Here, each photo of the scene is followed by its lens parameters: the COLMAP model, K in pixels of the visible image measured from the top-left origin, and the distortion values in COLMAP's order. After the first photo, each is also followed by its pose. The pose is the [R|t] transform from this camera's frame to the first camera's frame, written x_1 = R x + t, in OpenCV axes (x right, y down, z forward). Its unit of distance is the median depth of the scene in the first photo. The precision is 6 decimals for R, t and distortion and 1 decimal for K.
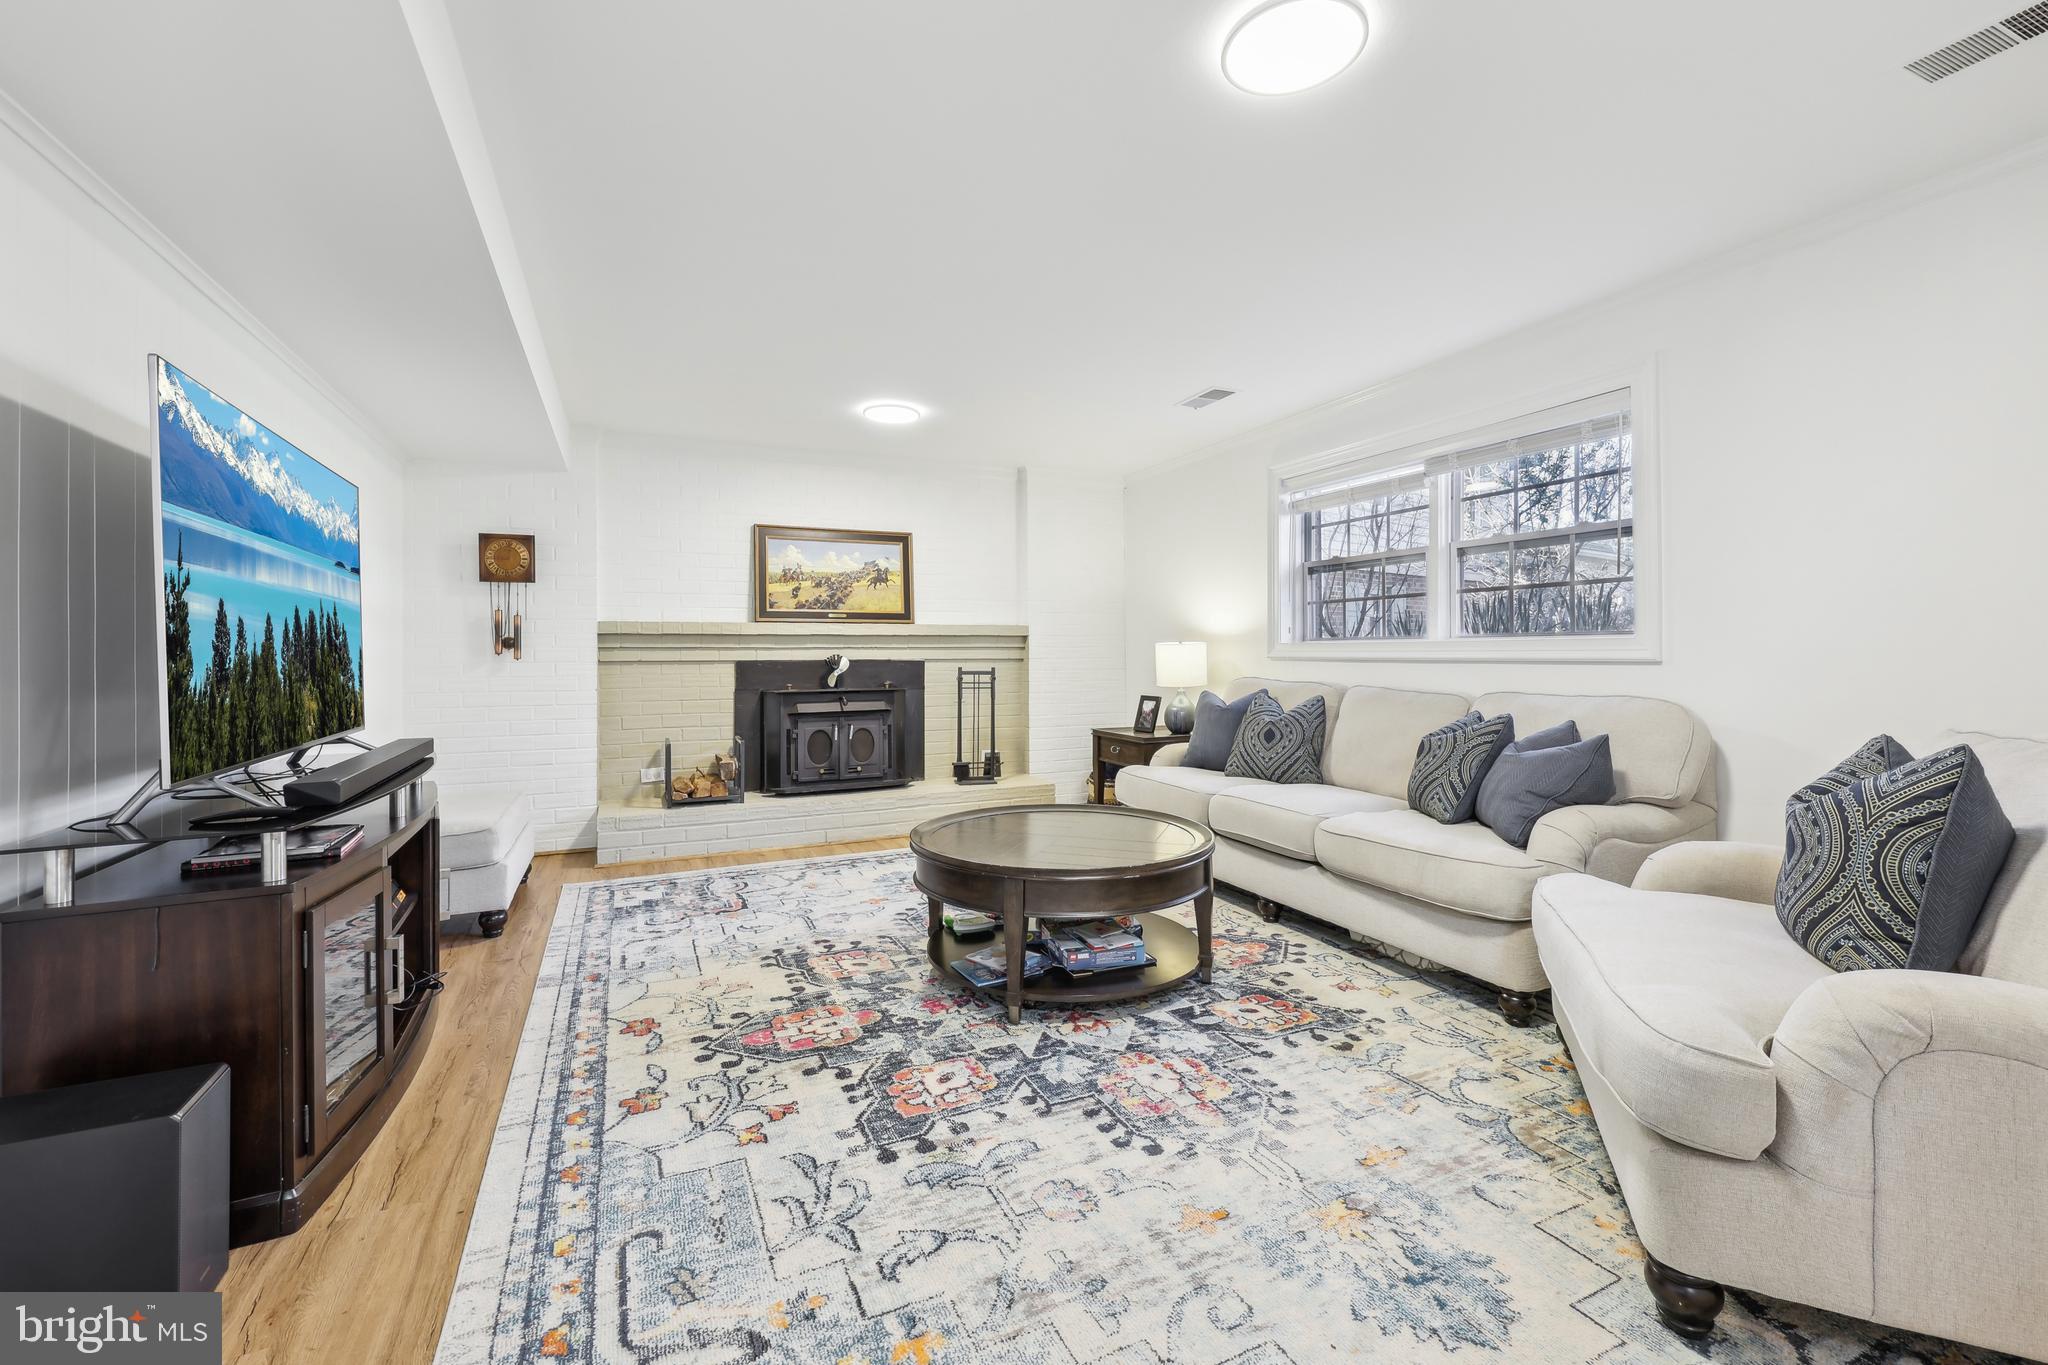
lens RADIAL K [[848.8, 0, 1029.3], [0, 848.8, 655.0], [0, 0, 1]] dist [-0.000712, 0.000239]
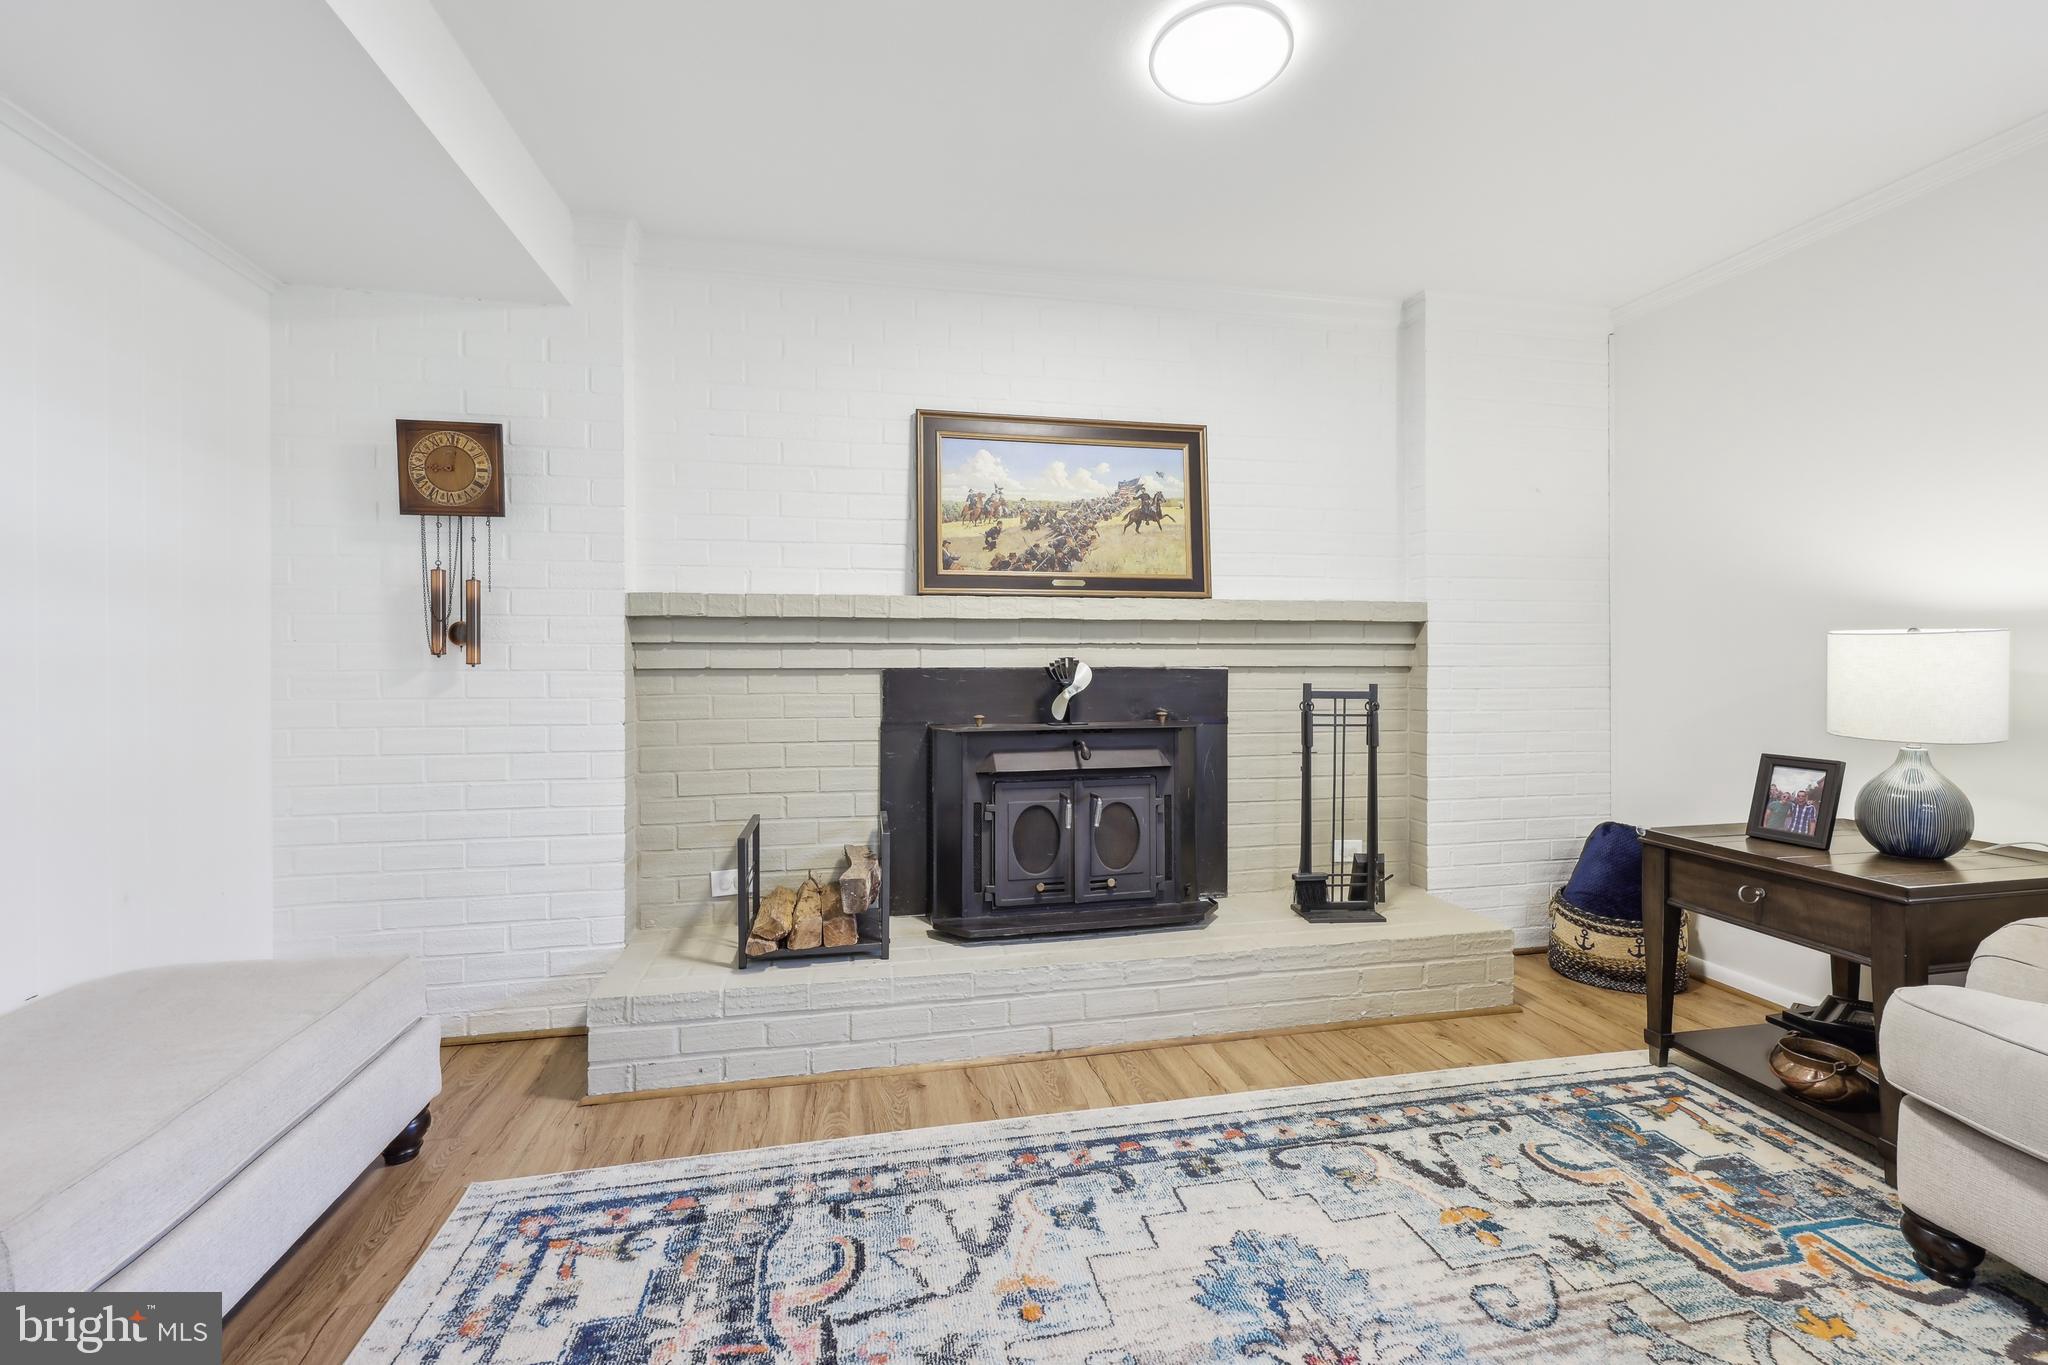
lens RADIAL K [[848.8, 0, 1029.3], [0, 848.8, 655.0], [0, 0, 1]] dist [-0.000712, 0.000239]
pose [[0.974024, 0.002082, -0.226437, -0.134294], [-0.002879, 0.999991, -0.003188, -0.000287], [0.226428, 0.003757, 0.974021, 0.496574]]
